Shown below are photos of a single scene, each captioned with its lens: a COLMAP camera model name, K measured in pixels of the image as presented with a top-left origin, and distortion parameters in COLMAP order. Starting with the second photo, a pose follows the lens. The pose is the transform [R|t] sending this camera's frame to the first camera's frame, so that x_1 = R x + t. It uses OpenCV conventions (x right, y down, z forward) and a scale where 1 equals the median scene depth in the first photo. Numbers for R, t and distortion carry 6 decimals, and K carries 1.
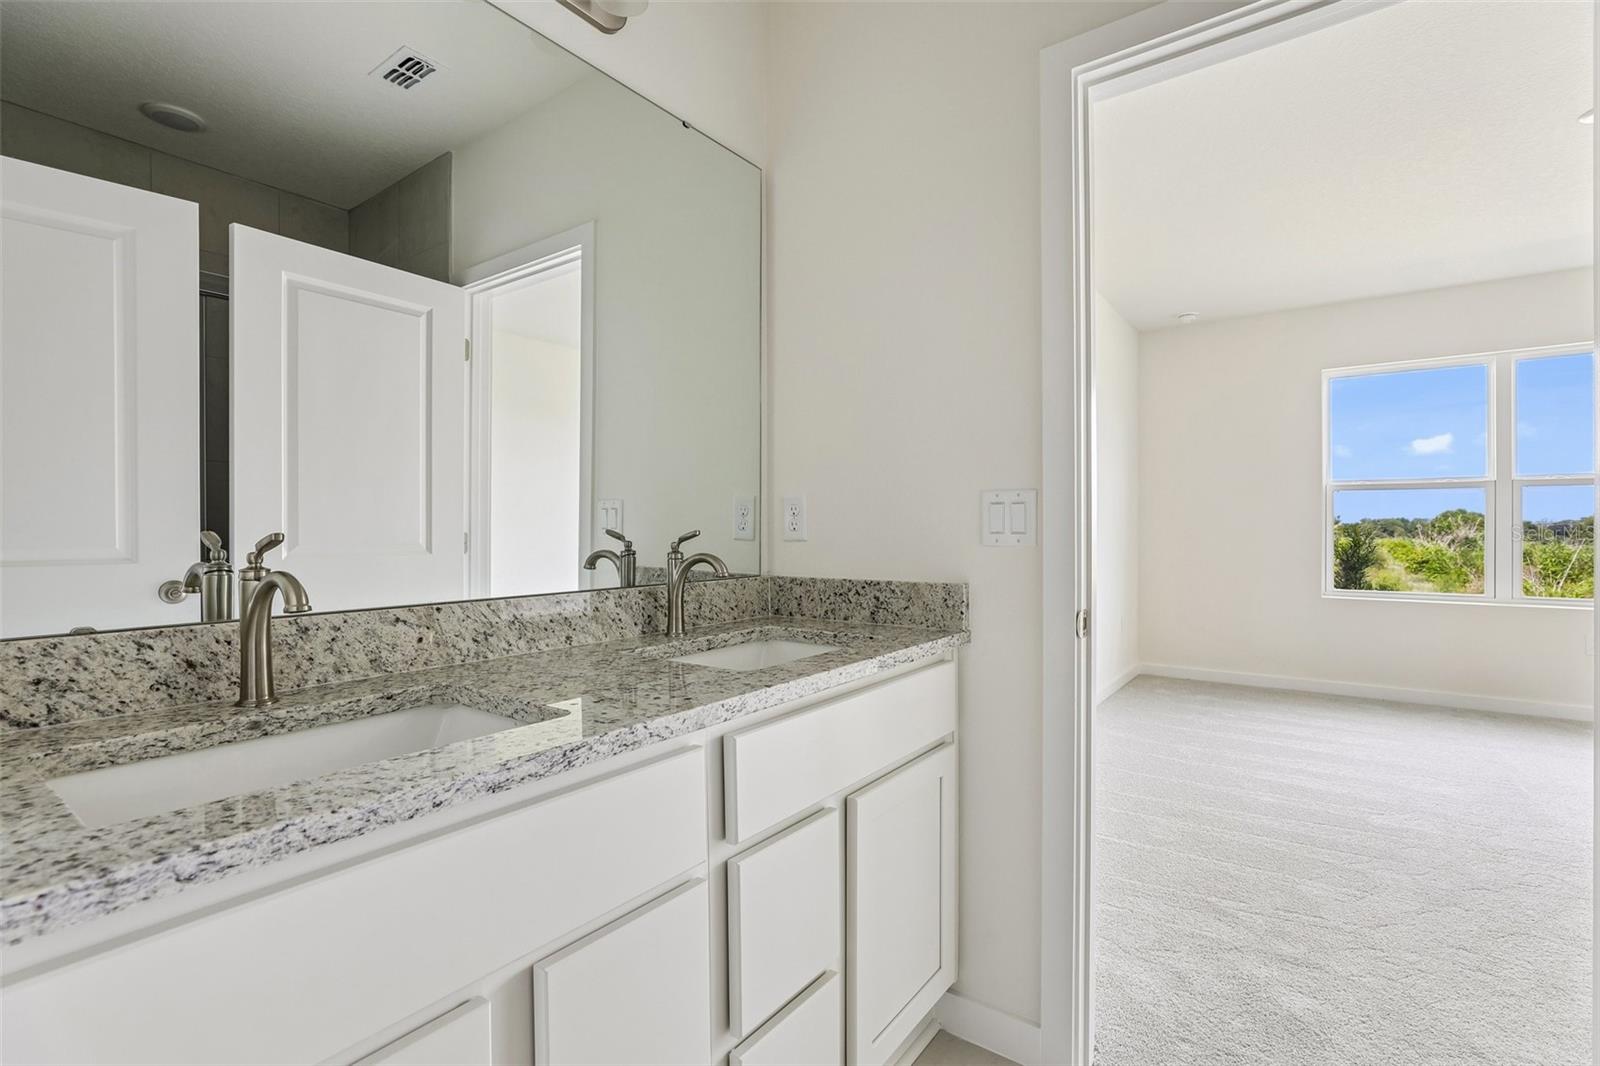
lens RADIAL K [[725.3, 0, 801.9], [0, 725.3, 528.2], [0, 0, 1]] dist [-0.019691, 0.008051]
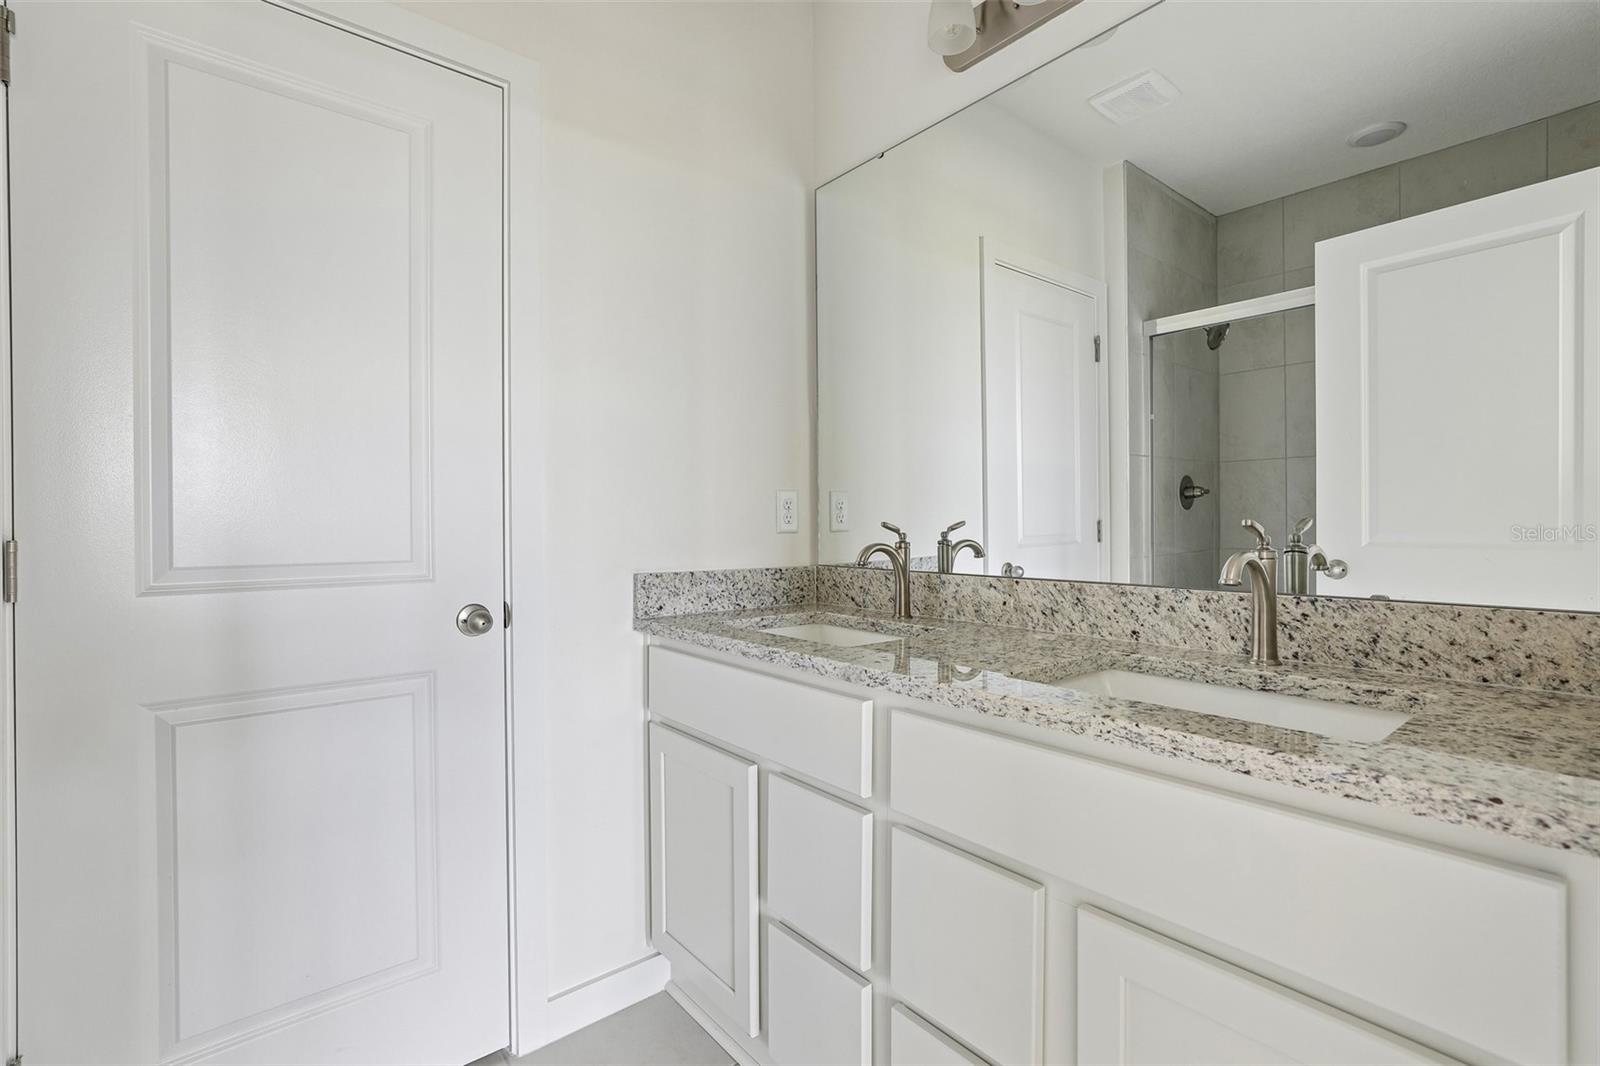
lens RADIAL K [[725.3, 0, 801.9], [0, 725.3, 528.2], [0, 0, 1]] dist [-0.019691, 0.008051]
pose [[-0.236902, 0.008684, -0.971495, 0.802659], [0.004576, 0.999959, 0.007822, 0.005537], [0.971523, -0.002593, -0.236932, 0.911810]]
